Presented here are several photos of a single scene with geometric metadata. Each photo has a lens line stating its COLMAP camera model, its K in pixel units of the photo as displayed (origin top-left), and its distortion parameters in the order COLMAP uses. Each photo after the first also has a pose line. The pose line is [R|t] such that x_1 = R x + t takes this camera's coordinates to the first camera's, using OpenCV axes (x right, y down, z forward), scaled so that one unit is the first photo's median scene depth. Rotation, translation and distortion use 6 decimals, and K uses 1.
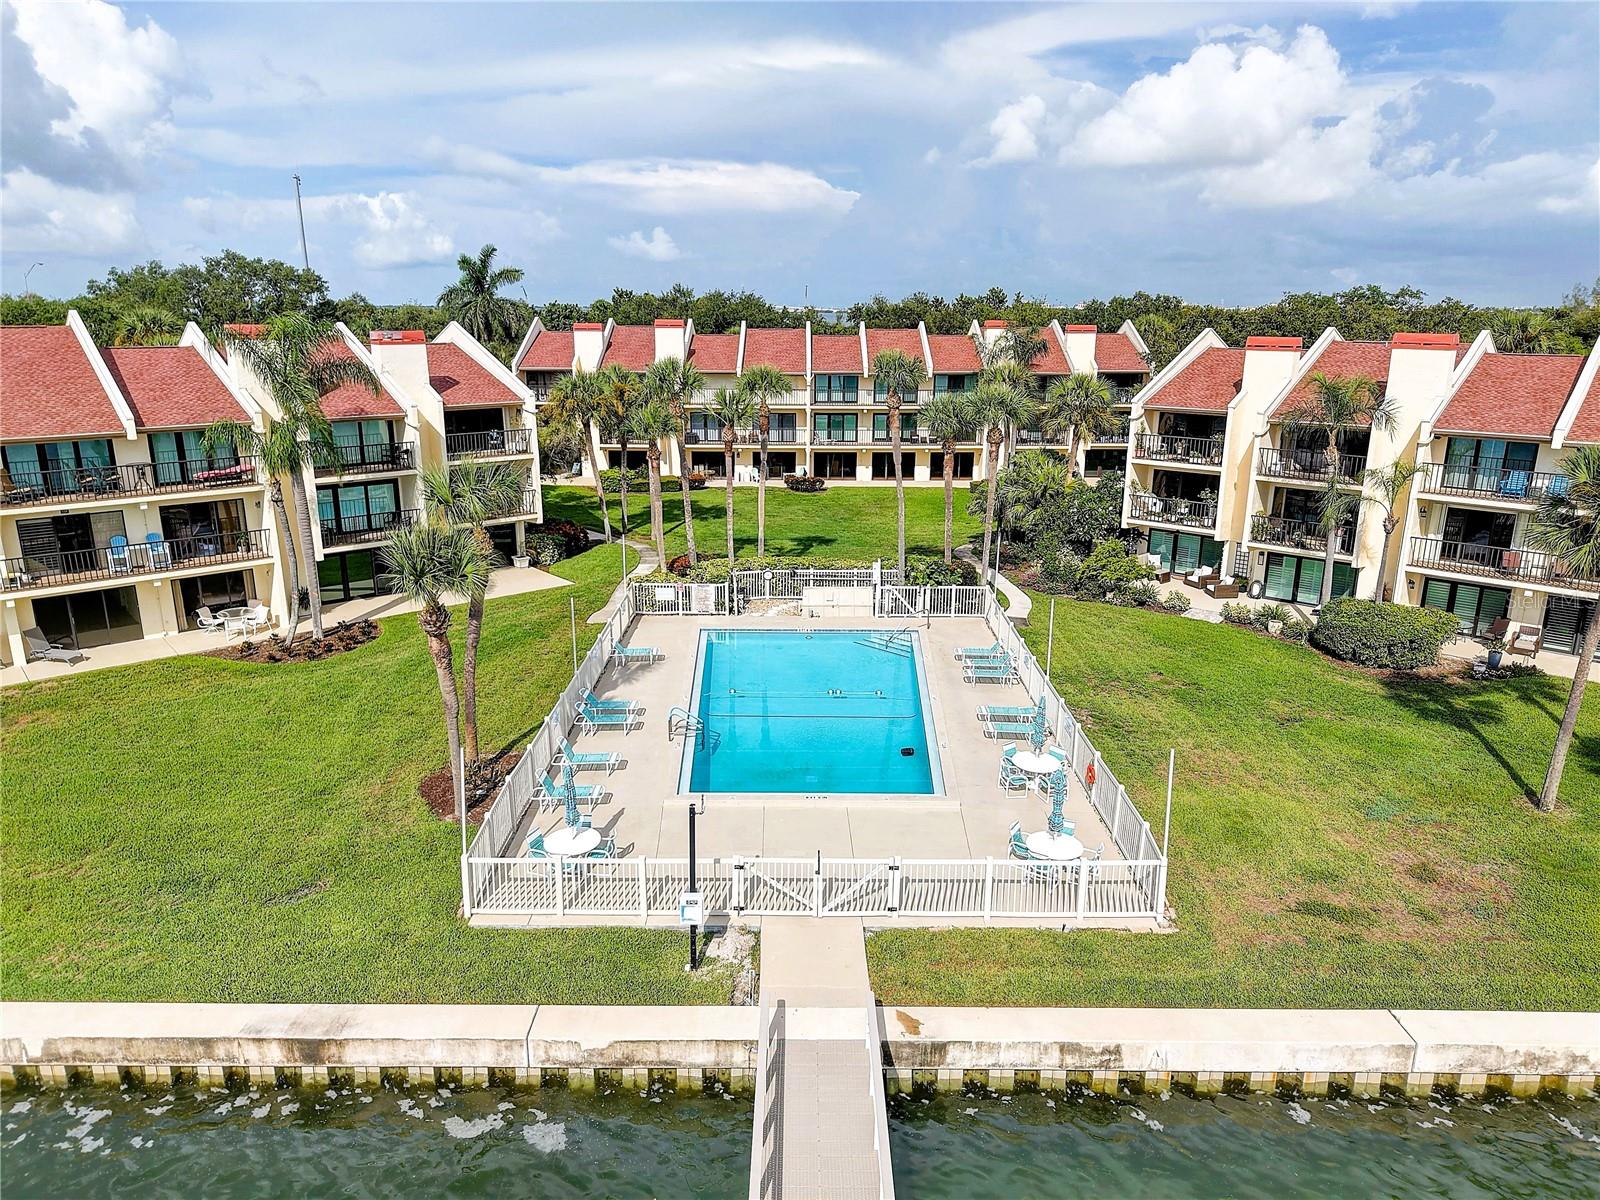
lens RADIAL K [[1087.3, 0, 800.0], [0, 1087.3, 600.0], [0, 0, 1]] dist [-0.010691, 0.000424]
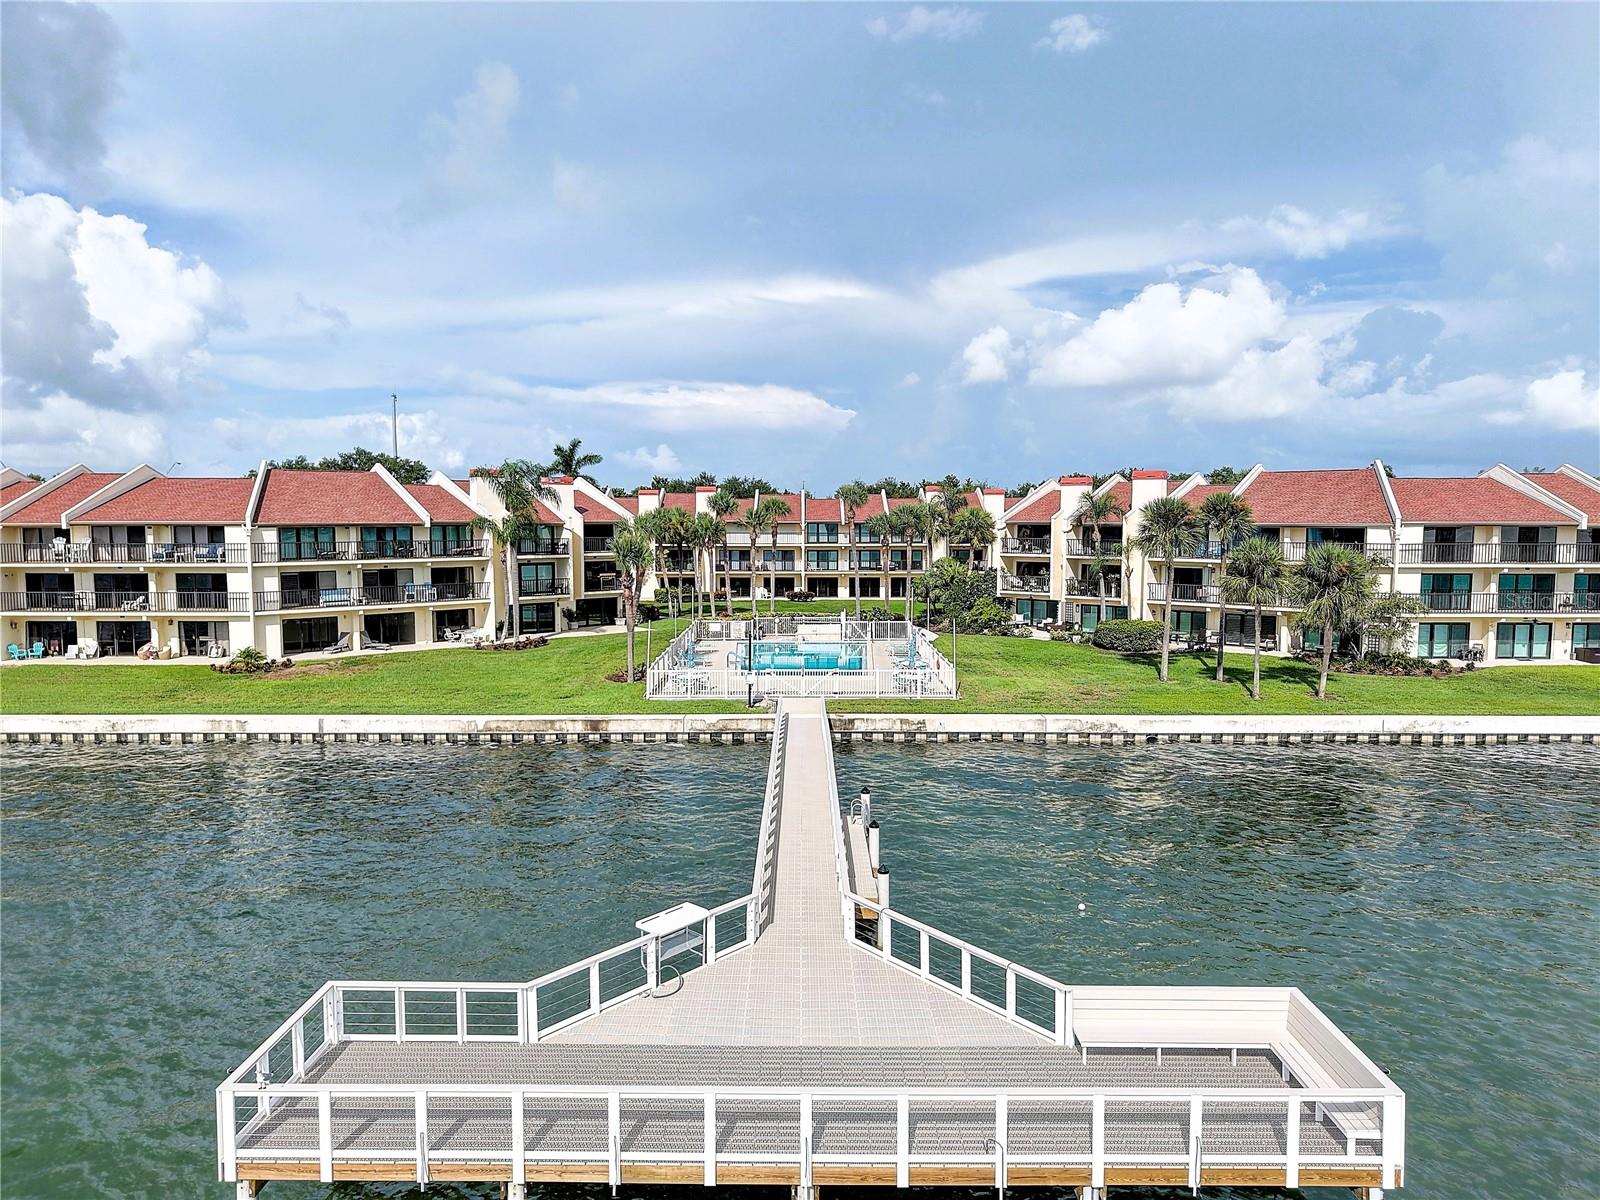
lens RADIAL K [[1087.3, 0, 800.0], [0, 1087.3, 600.0], [0, 0, 1]] dist [-0.010691, 0.000424]
pose [[0.999992, -0.004079, -0.000066, 0.003195], [0.003996, 0.982508, -0.186179, 0.155503], [0.000824, 0.186177, 0.982516, -0.379074]]
